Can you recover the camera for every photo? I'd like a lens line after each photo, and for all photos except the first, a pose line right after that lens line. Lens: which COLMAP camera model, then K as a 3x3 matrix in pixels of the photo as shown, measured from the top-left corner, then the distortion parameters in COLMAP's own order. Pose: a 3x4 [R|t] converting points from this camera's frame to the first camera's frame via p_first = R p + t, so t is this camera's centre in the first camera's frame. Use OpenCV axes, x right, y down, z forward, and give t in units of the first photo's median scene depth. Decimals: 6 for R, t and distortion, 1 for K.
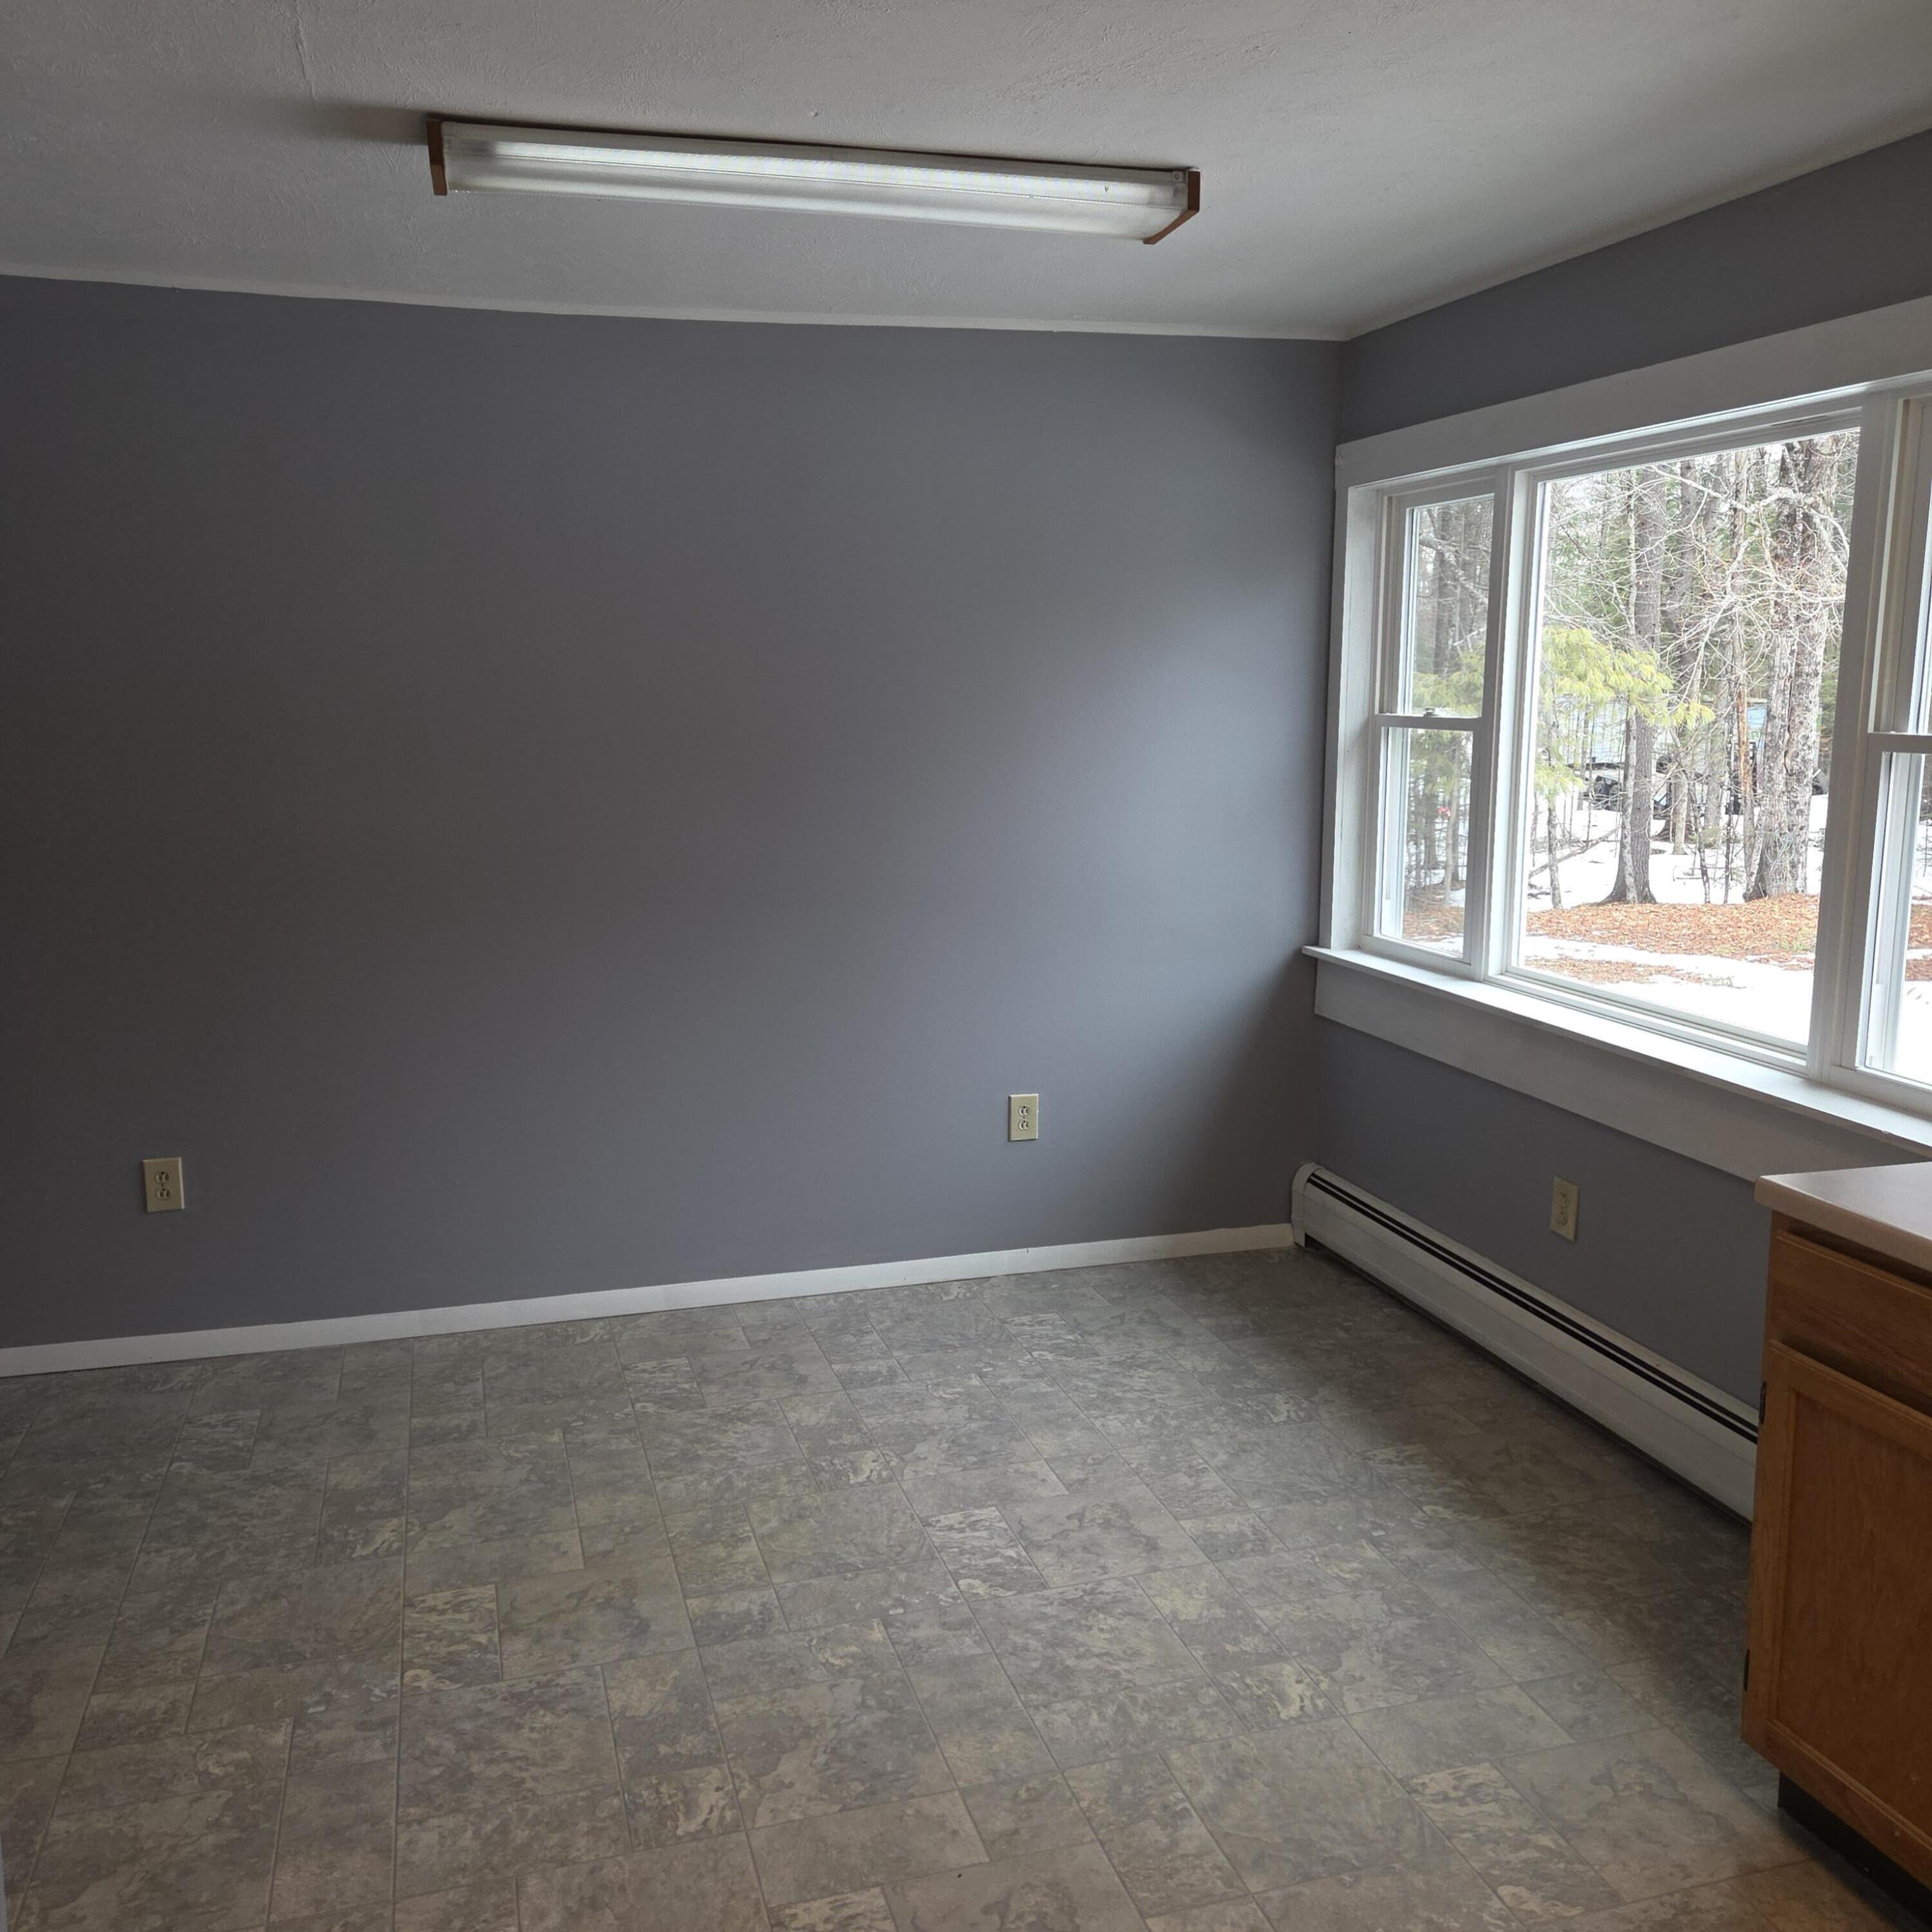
lens RADIAL K [[1757.5, 0, 938.9], [0, 1757.5, 963.8], [0, 0, 1]] dist [0.089466, -0.092264]
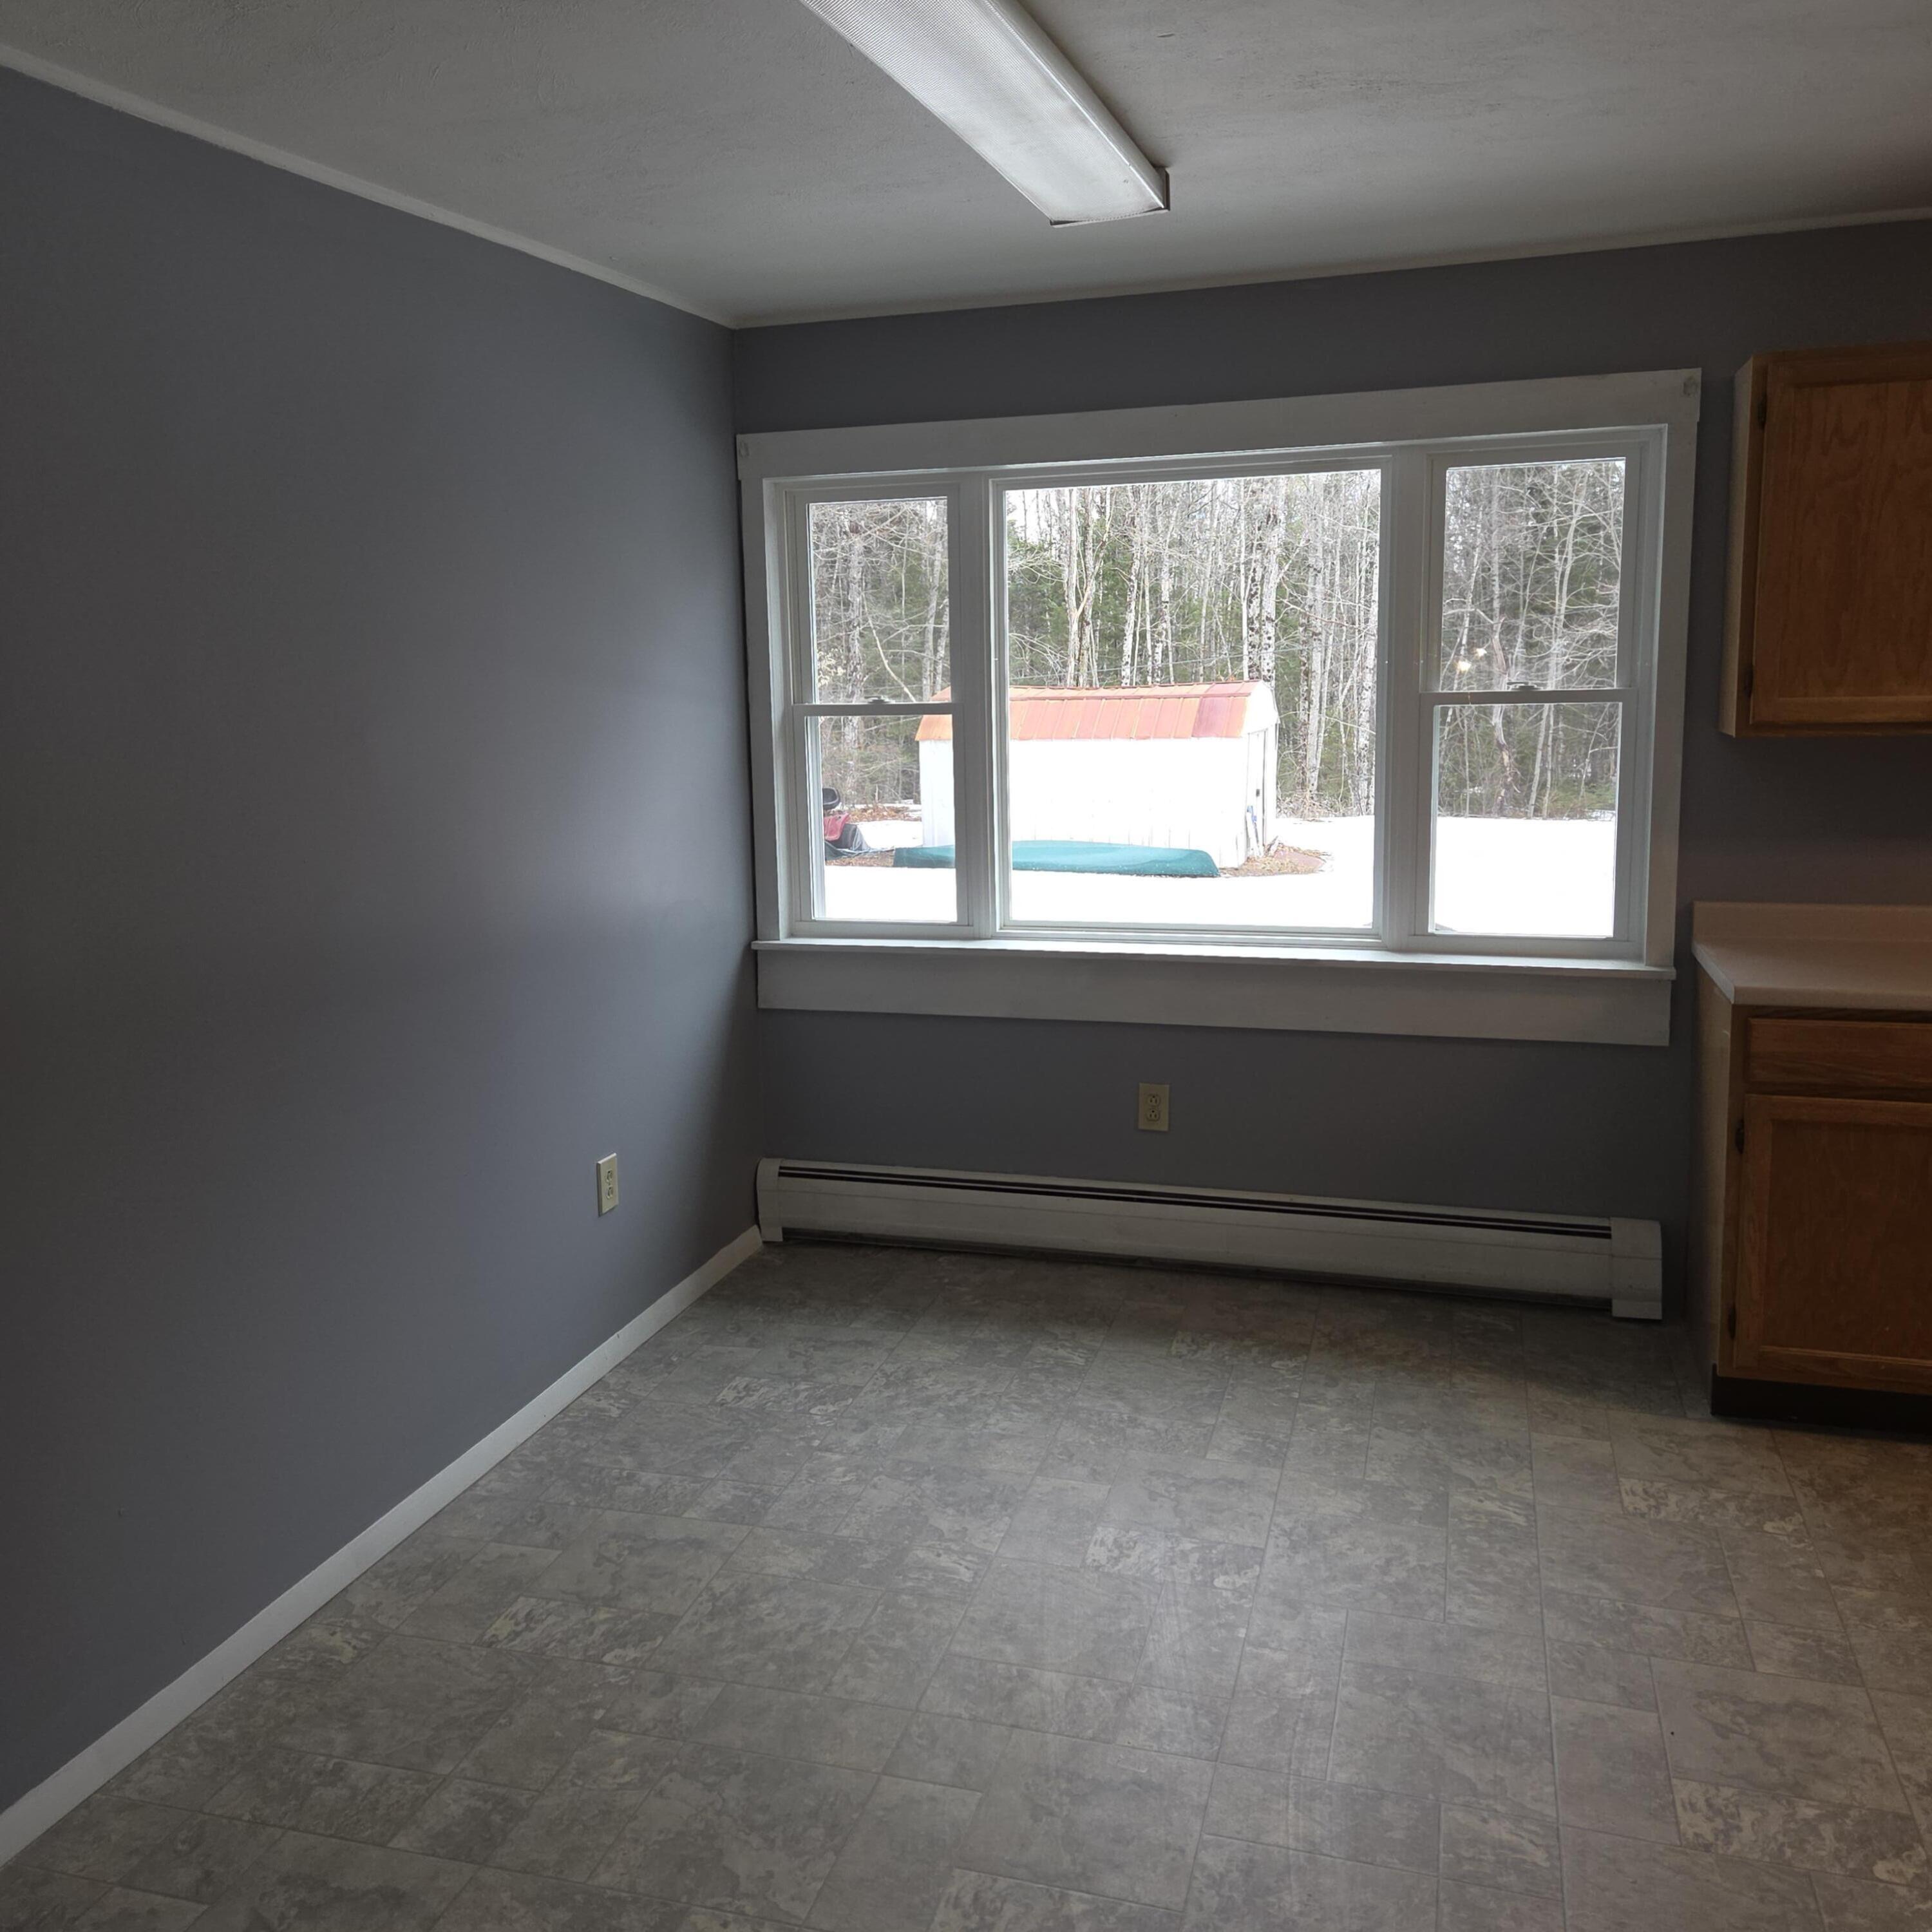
lens RADIAL K [[1757.5, 0, 938.9], [0, 1757.5, 963.8], [0, 0, 1]] dist [0.089466, -0.092264]
pose [[0.538212, -0.161736, 0.827145, -0.669915], [0.163050, 0.982855, 0.086088, -0.080053], [-0.826887, 0.088533, 0.555356, 0.445838]]
